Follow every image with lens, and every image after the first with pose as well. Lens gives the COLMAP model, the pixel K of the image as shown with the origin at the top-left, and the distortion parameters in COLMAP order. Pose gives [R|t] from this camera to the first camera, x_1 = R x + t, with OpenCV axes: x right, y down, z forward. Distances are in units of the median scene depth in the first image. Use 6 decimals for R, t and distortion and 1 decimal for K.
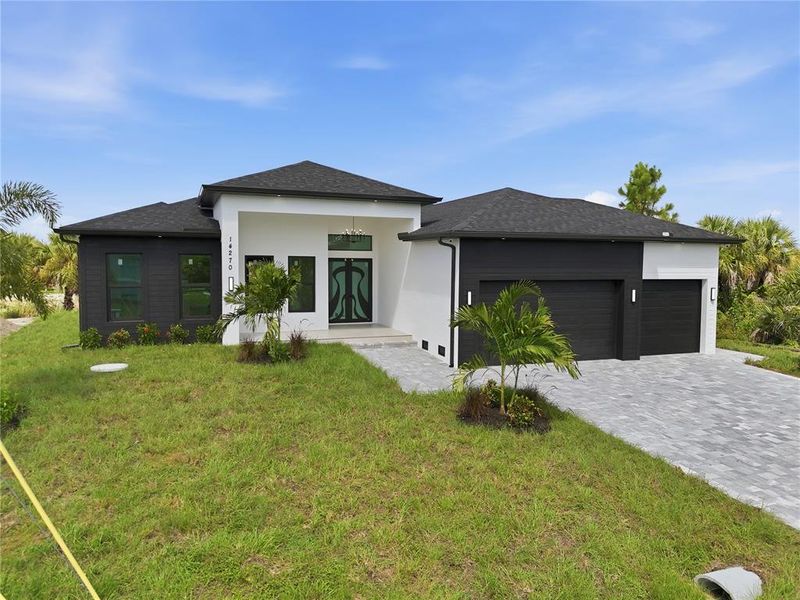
lens RADIAL K [[599.5, 0, 407.0], [0, 599.5, 293.9], [0, 0, 1]] dist [0.054112, -0.044368]
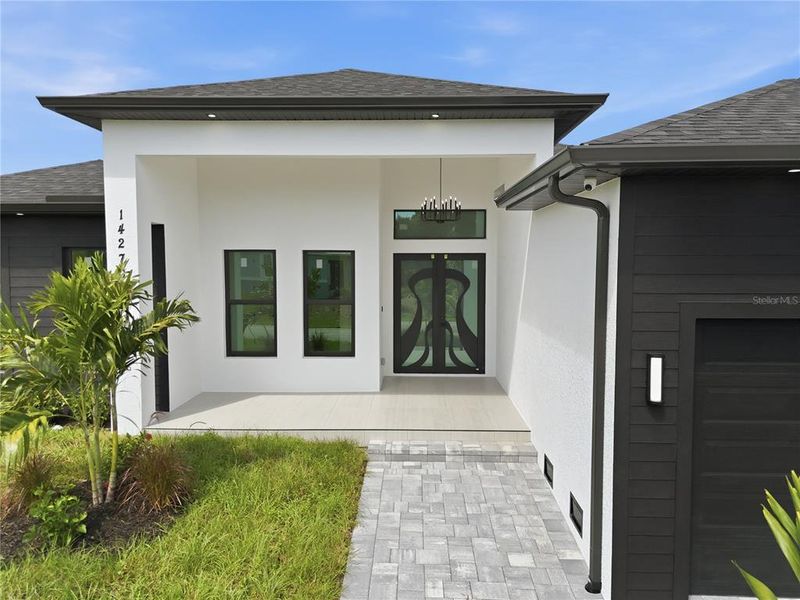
lens RADIAL K [[599.5, 0, 392.6], [0, 599.5, 298.0], [0, 0, 1]] dist [0.054112, -0.044368]
pose [[0.921392, 0.016001, -0.388304, 0.085816], [-0.012804, 0.999859, 0.010822, -0.029680], [0.388423, -0.004999, 0.921468, 0.581223]]
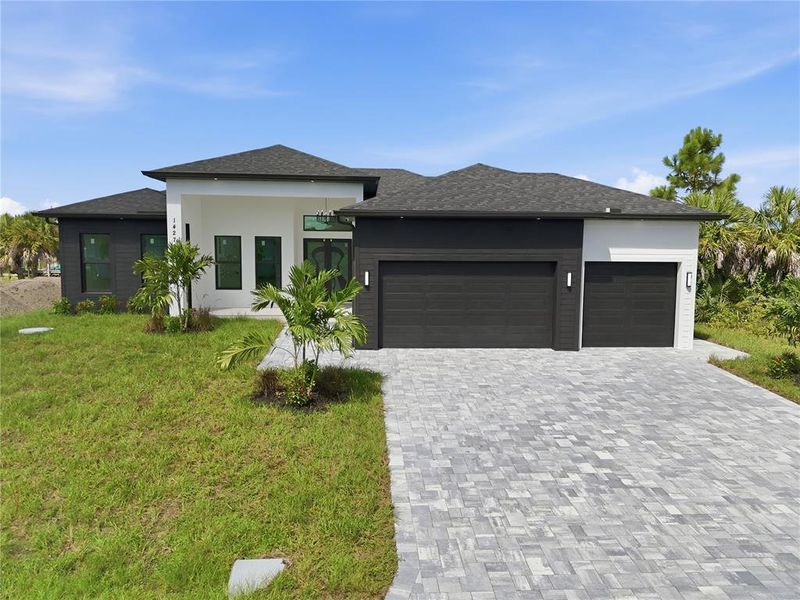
lens RADIAL K [[599.5, 0, 399.9], [0, 599.5, 299.7], [0, 0, 1]] dist [0.054112, -0.044368]
pose [[0.954650, 0.028616, -0.296353, 0.387318], [-0.017568, 0.999050, 0.039877, 0.001870], [0.297213, -0.032862, 0.954246, 0.065566]]
